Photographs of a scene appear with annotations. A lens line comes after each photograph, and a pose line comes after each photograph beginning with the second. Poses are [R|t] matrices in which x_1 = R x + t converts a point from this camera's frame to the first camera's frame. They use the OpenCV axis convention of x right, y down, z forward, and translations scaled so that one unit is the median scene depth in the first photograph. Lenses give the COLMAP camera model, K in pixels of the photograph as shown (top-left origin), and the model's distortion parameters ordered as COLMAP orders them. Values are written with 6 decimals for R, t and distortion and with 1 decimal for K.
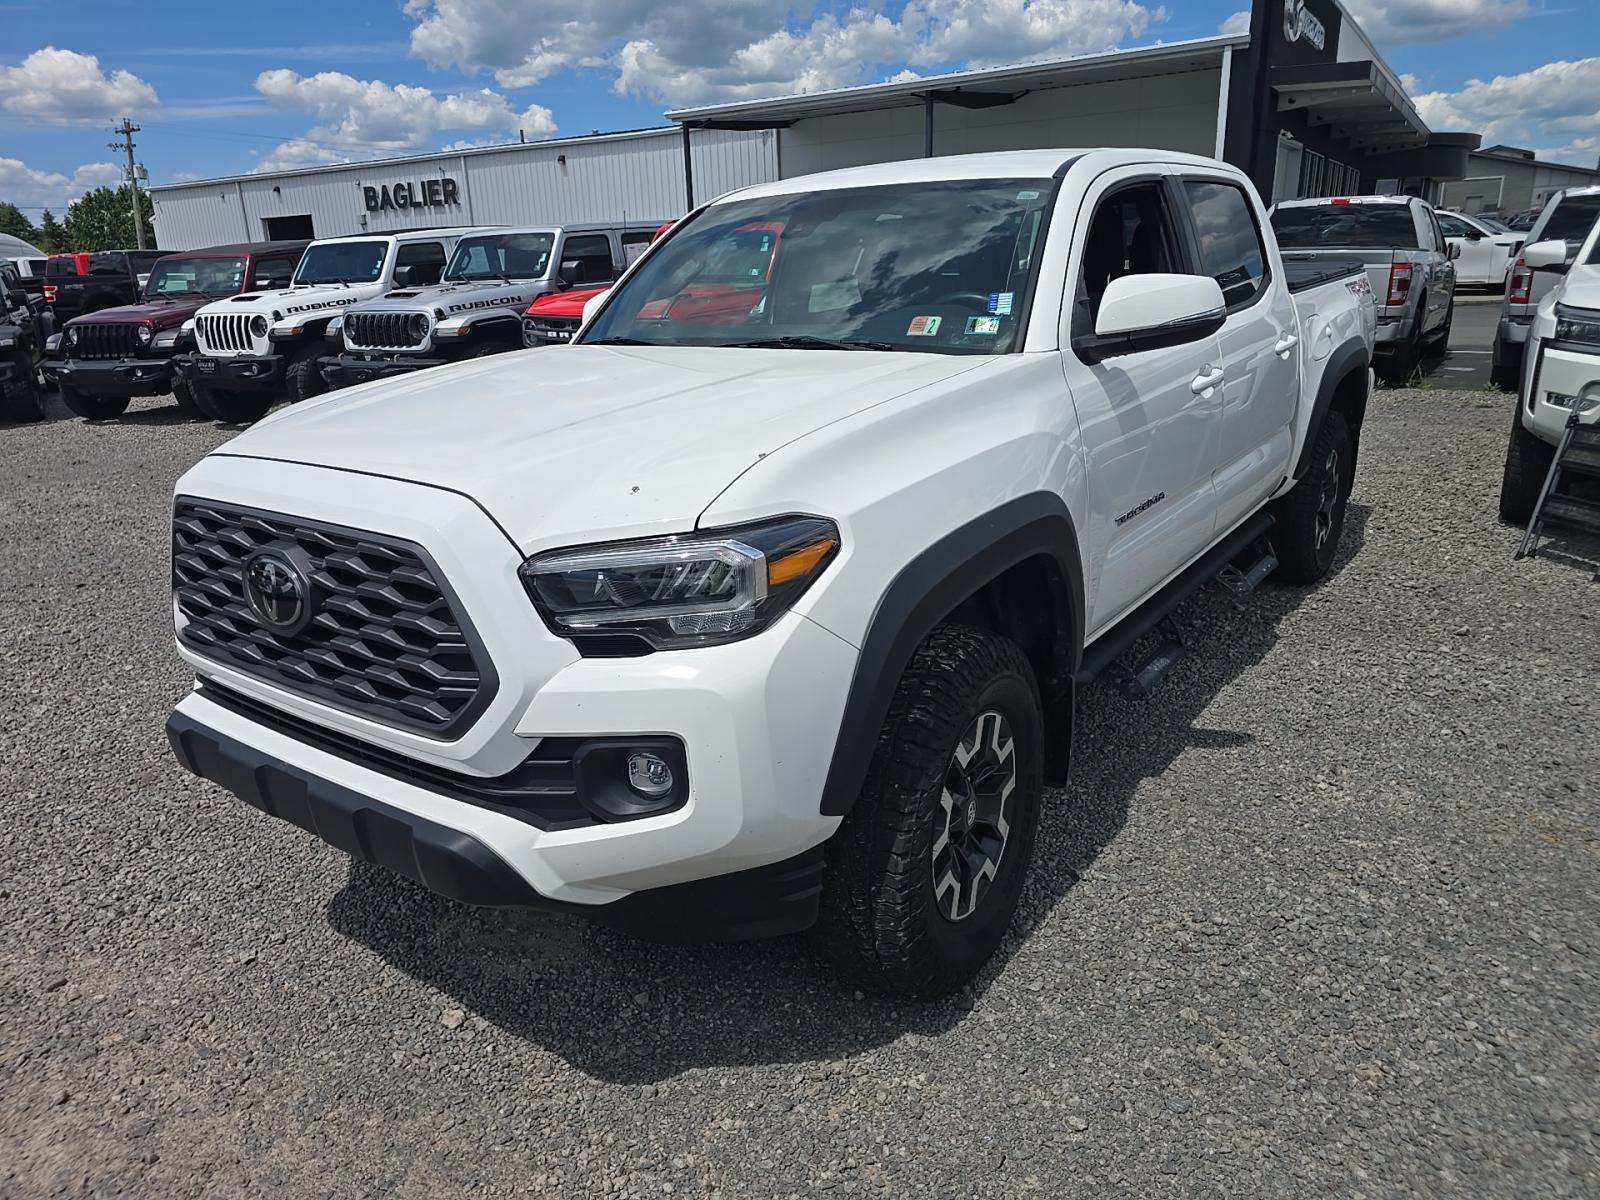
lens RADIAL K [[1080.3, 0, 800.0], [0, 1080.3, 600.0], [0, 0, 1]] dist [0.003099, -0.000391]
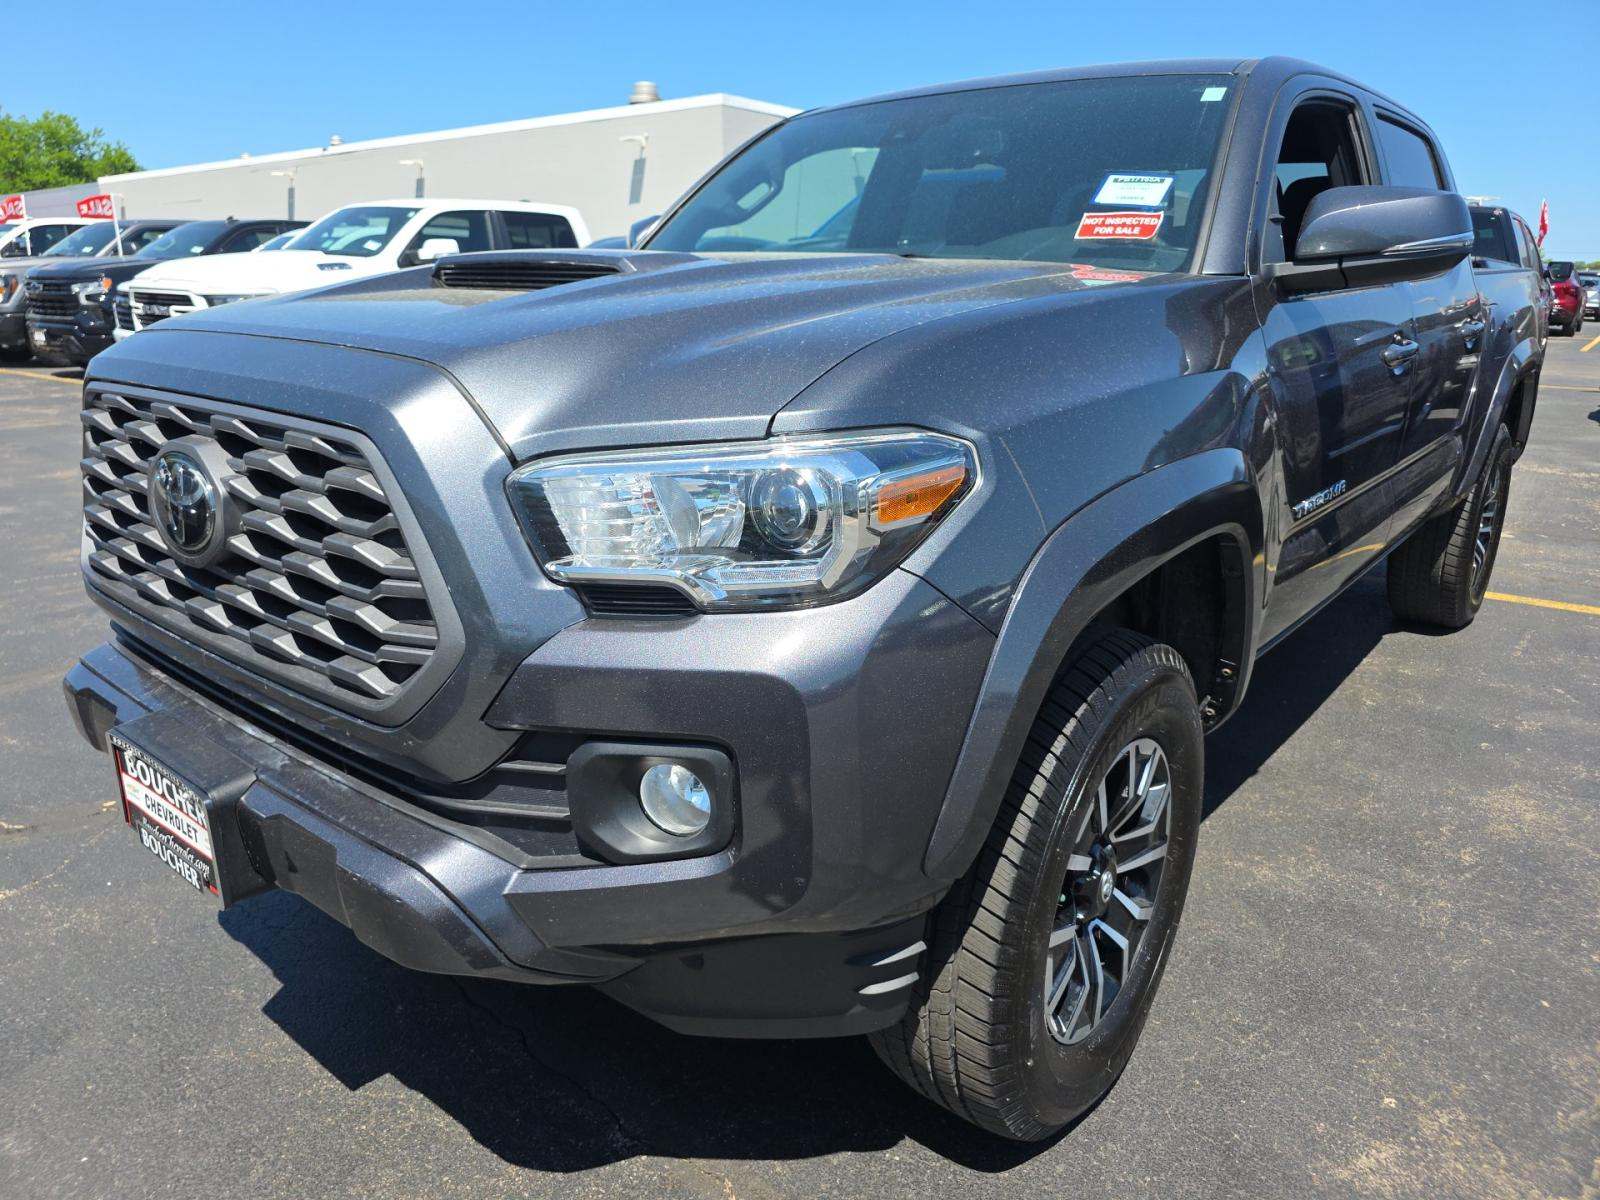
lens RADIAL K [[1178.0, 0, 760.6], [0, 1178.0, 598.5], [0, 0, 1]] dist [0.001633, 0.001119]
pose [[0.994790, 0.066177, -0.077552, -0.034771], [-0.066865, 0.997742, -0.006301, 0.036084], [0.076960, 0.011453, 0.996968, 0.249063]]
